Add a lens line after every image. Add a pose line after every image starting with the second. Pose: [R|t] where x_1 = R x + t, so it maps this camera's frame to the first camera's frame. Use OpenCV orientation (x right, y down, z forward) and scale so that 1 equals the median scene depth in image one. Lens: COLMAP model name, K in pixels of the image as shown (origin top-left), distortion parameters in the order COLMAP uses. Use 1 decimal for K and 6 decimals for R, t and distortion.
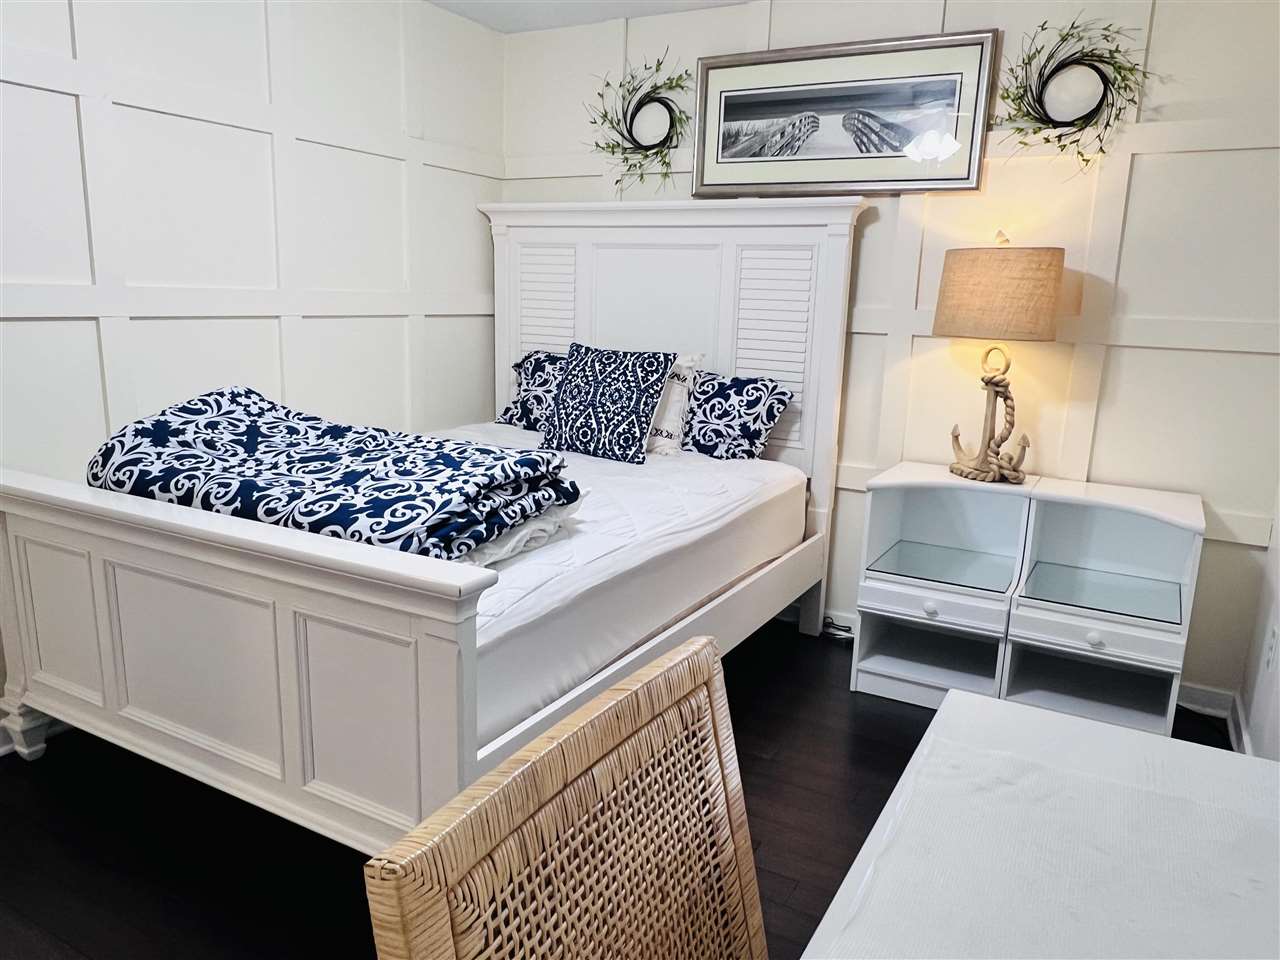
lens RADIAL K [[918.3, 0, 630.0], [0, 918.3, 499.1], [0, 0, 1]] dist [-0.002684, -0.009328]
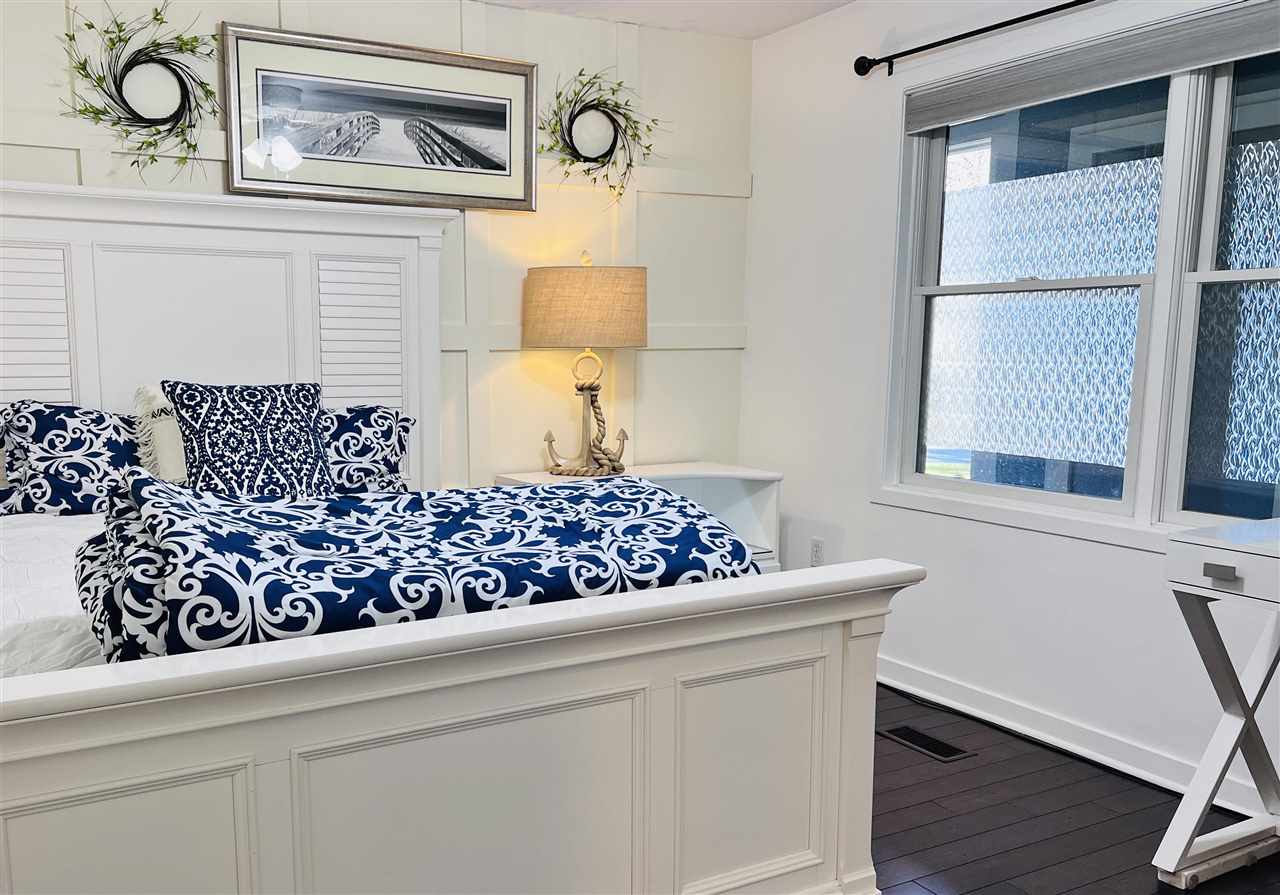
lens RADIAL K [[1102.2, 0, 572.4], [0, 1102.2, 523.4], [0, 0, 1]] dist [0.052280, -0.072477]
pose [[0.520231, -0.172217, 0.836481, -0.695214], [0.201842, 0.976503, 0.075513, -0.065083], [-0.829831, 0.129553, 0.542768, 0.287946]]
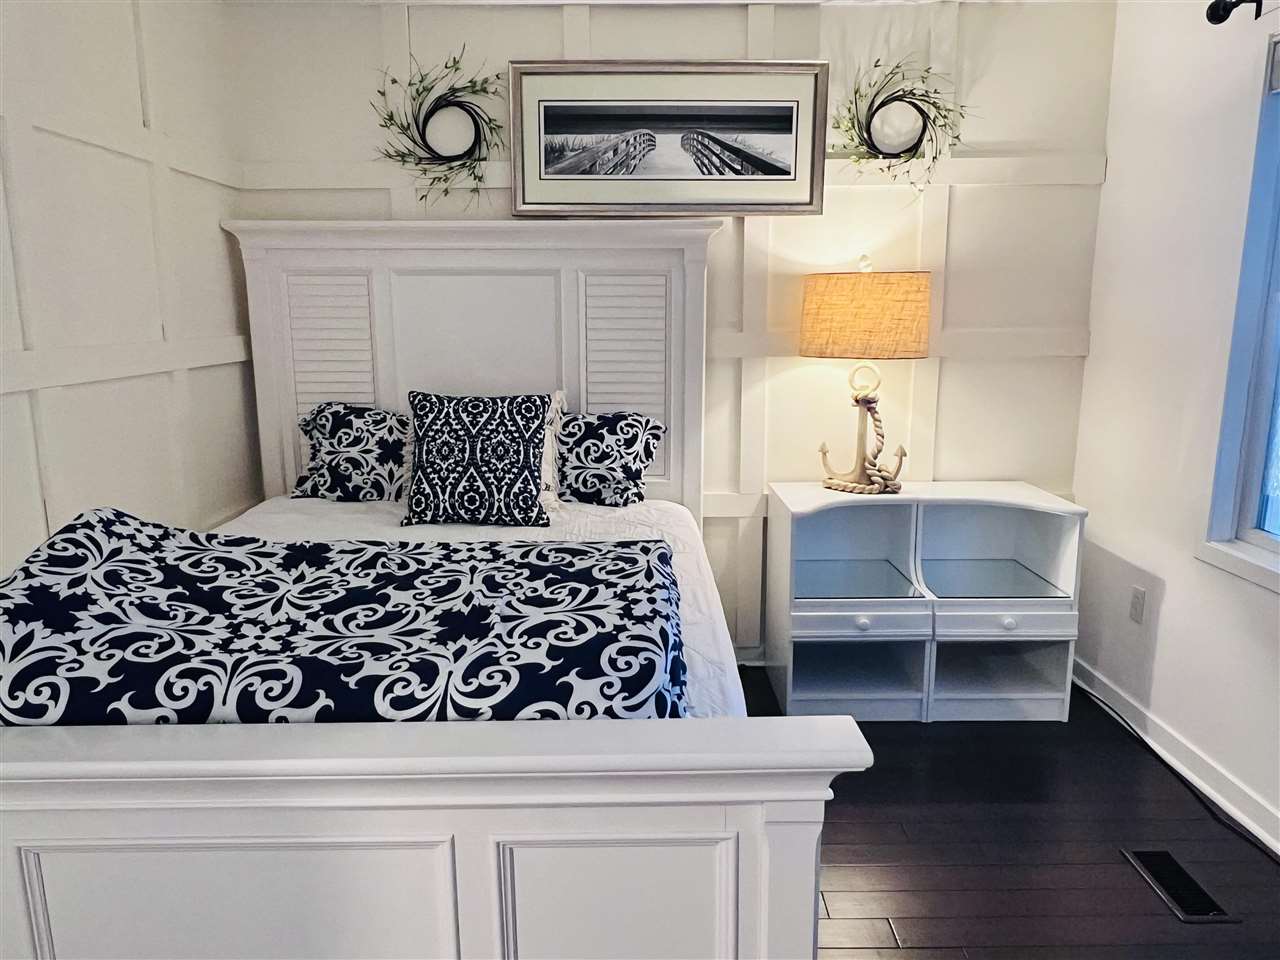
lens RADIAL K [[918.3, 0, 639.6], [0, 918.3, 493.9], [0, 0, 1]] dist [-0.002684, -0.009328]
pose [[0.864445, -0.133826, 0.484587, -0.318252], [0.140618, 0.989808, 0.022505, -0.073150], [-0.482660, 0.048687, 0.874453, 0.196169]]
